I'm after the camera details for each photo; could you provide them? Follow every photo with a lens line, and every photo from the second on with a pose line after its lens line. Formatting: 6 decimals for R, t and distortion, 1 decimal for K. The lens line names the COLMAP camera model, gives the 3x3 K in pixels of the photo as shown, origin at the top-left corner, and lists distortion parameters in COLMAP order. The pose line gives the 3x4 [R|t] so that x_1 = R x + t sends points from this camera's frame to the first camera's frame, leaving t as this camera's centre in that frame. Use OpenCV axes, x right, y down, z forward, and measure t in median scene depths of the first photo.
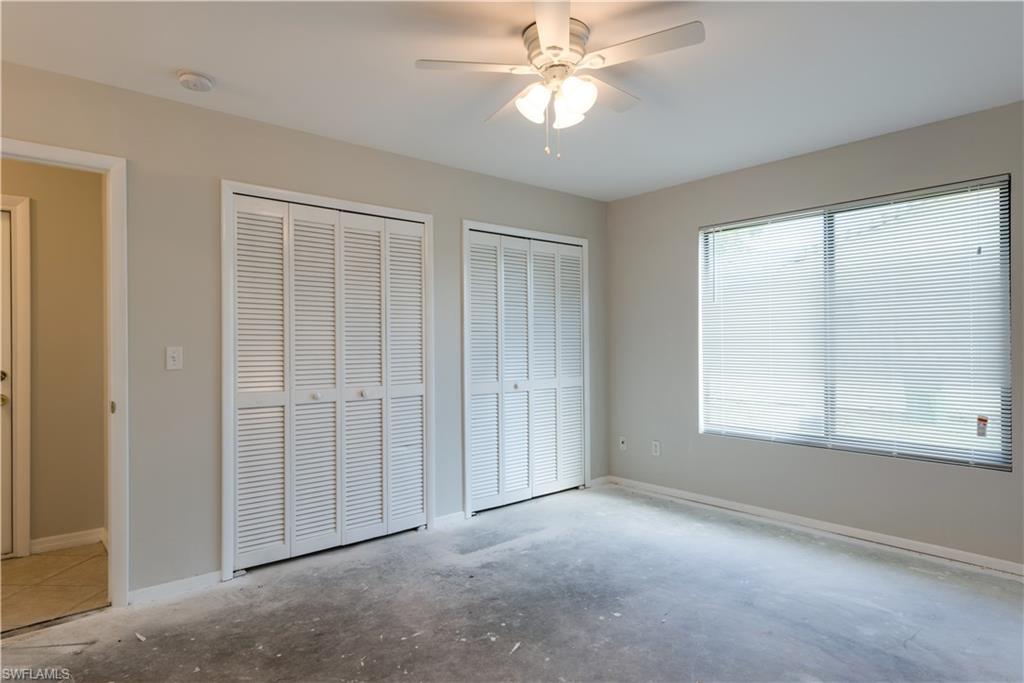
lens RADIAL K [[570.4, 0, 510.9], [0, 570.4, 336.9], [0, 0, 1]] dist [0.012176, -0.004572]
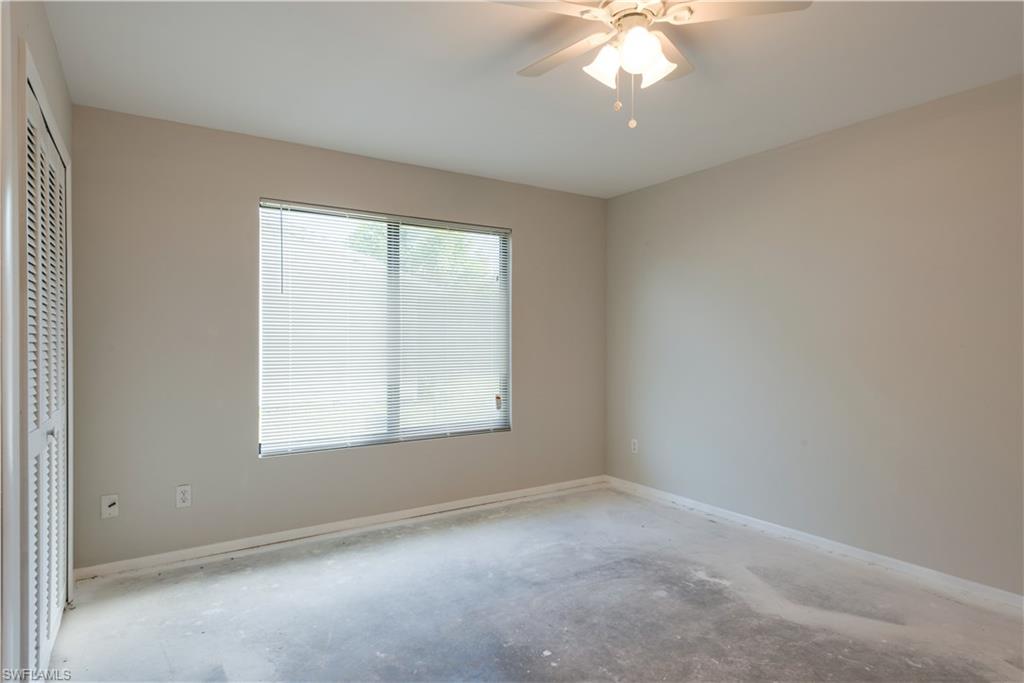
lens RADIAL K [[570.4, 0, 509.2], [0, 570.4, 341.2], [0, 0, 1]] dist [0.012176, -0.004572]
pose [[0.141046, 0.005150, 0.989990, -0.558516], [-0.009339, 0.999949, -0.003871, 0.009271], [-0.989959, -0.008699, 0.141087, 0.757261]]
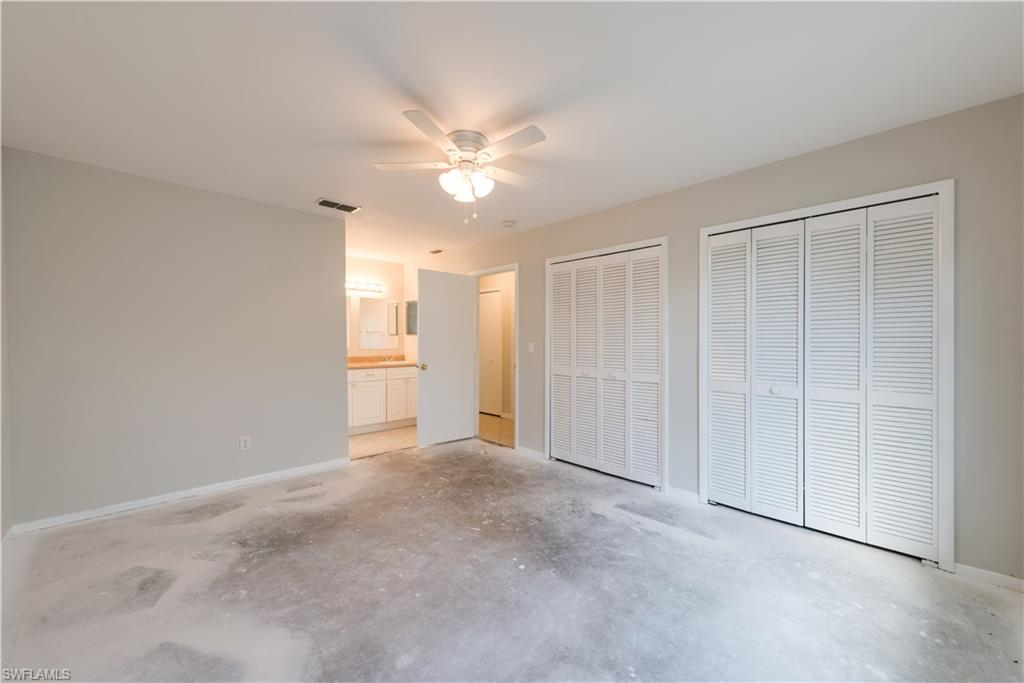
lens RADIAL K [[394.5, 0, 515.9], [0, 394.5, 340.6], [0, 0, 1]] dist [0.001977, -0.000674]
pose [[0.075448, 0.007989, -0.997118, 0.821675], [0.010442, 0.999907, 0.008801, -0.002836], [0.997095, -0.011076, 0.075358, 0.750590]]
